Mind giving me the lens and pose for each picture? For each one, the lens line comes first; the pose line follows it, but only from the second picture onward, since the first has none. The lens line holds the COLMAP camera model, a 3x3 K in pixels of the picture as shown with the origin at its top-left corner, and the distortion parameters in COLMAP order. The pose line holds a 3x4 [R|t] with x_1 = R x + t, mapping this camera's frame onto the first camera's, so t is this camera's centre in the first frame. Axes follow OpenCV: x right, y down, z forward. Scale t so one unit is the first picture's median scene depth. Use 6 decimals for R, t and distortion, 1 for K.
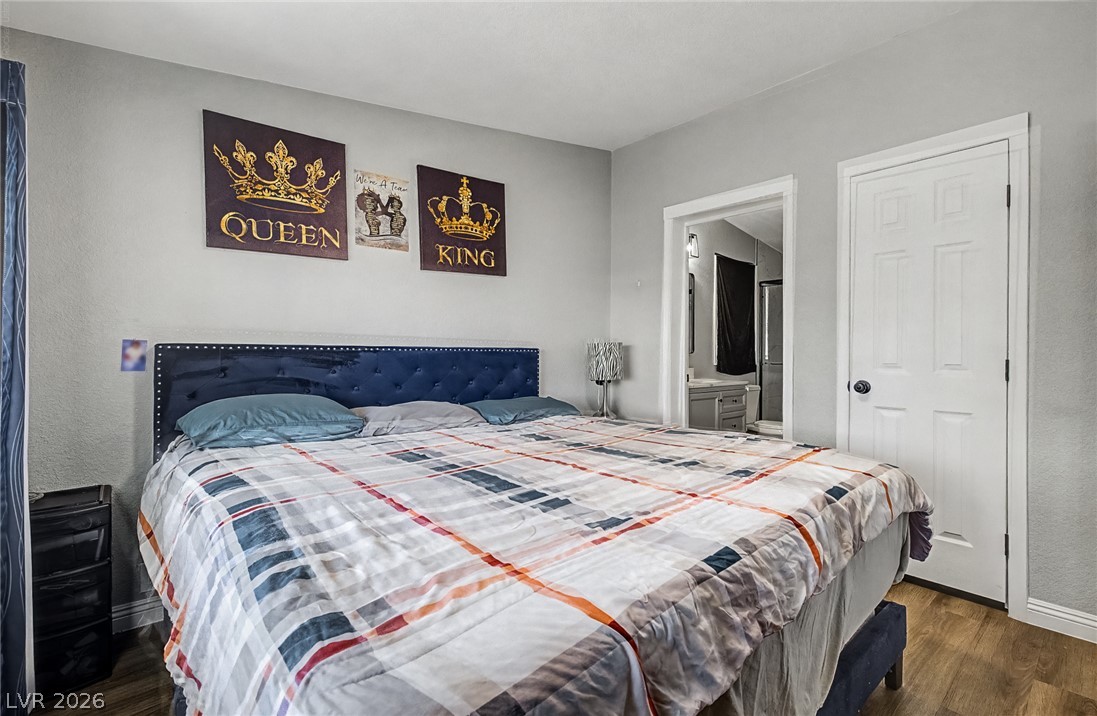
lens RADIAL K [[492.5, 0, 543.1], [0, 492.5, 355.3], [0, 0, 1]] dist [-0.002382, -0.000026]
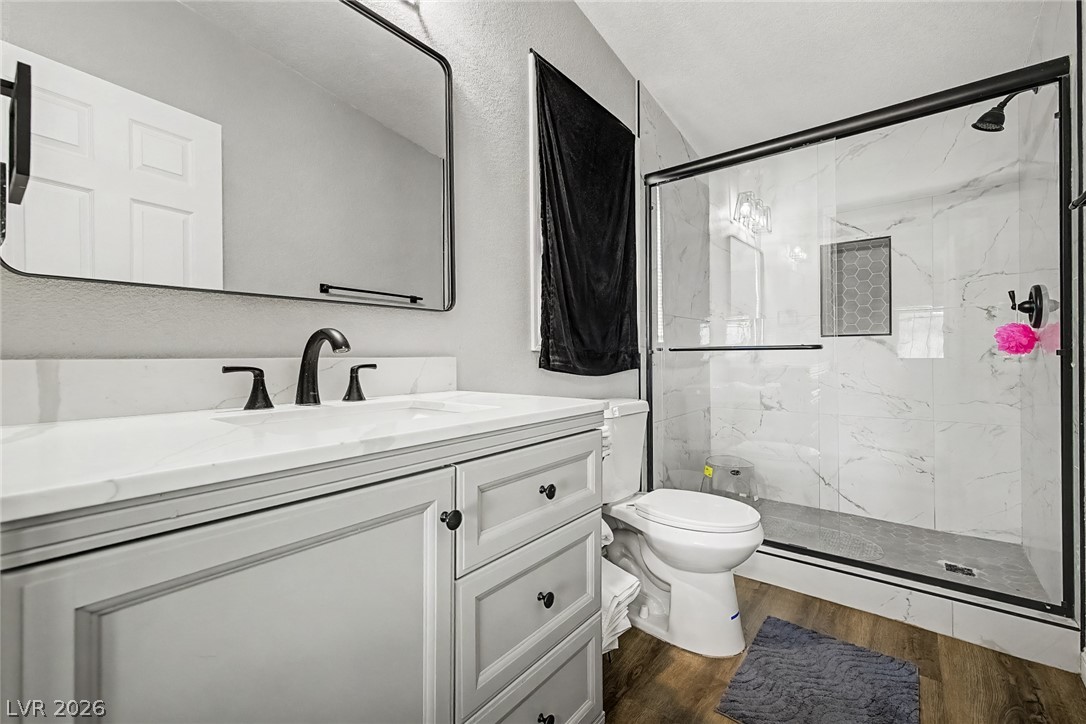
lens RADIAL K [[464.5, 0, 549.1], [0, 464.5, 358.5], [0, 0, 1]] dist [0.009222, -0.001647]
pose [[0.979222, -0.010355, 0.202528, 0.472749], [0.011228, 0.999932, -0.003165, 0.044479], [-0.202482, 0.005374, 0.979271, 1.068784]]
